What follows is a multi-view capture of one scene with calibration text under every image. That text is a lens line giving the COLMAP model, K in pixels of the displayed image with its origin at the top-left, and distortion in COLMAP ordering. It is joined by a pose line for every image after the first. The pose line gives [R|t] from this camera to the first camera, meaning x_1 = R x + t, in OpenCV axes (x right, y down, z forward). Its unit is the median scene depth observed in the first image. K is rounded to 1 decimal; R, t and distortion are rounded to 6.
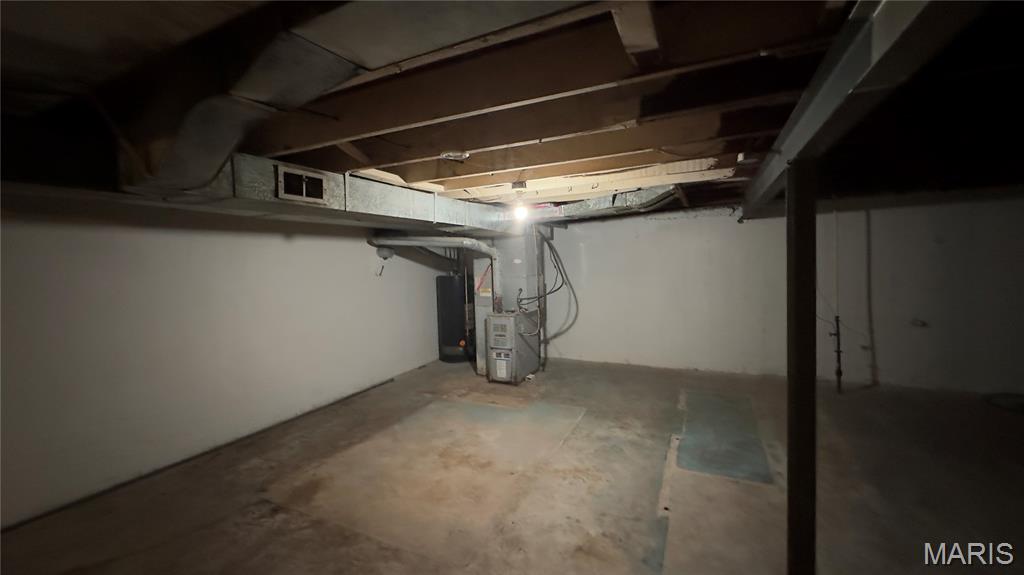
lens RADIAL K [[406.8, 0, 508.0], [0, 406.8, 285.2], [0, 0, 1]] dist [-0.002243, 0.000226]
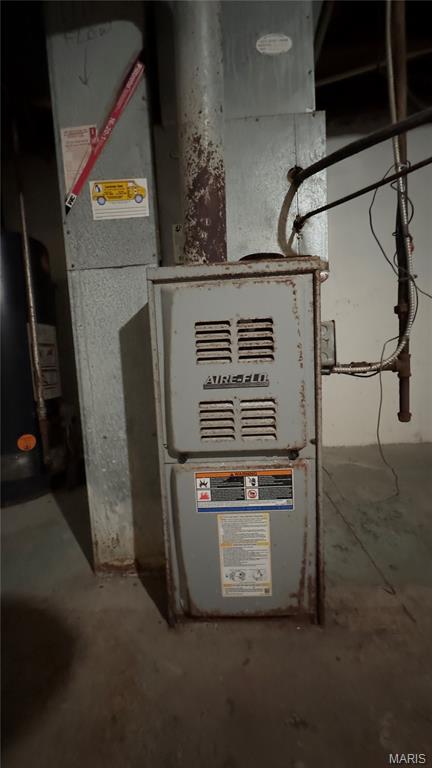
lens RADIAL K [[305.1, 0, 212.6], [0, 305.1, 385.8], [0, 0, 1]] dist [-0.002243, 0.000226]
pose [[0.919819, -0.057812, 0.388061, -0.078147], [0.052854, 0.998327, 0.023448, 0.115752], [-0.388767, -0.001058, 0.921335, 0.834994]]
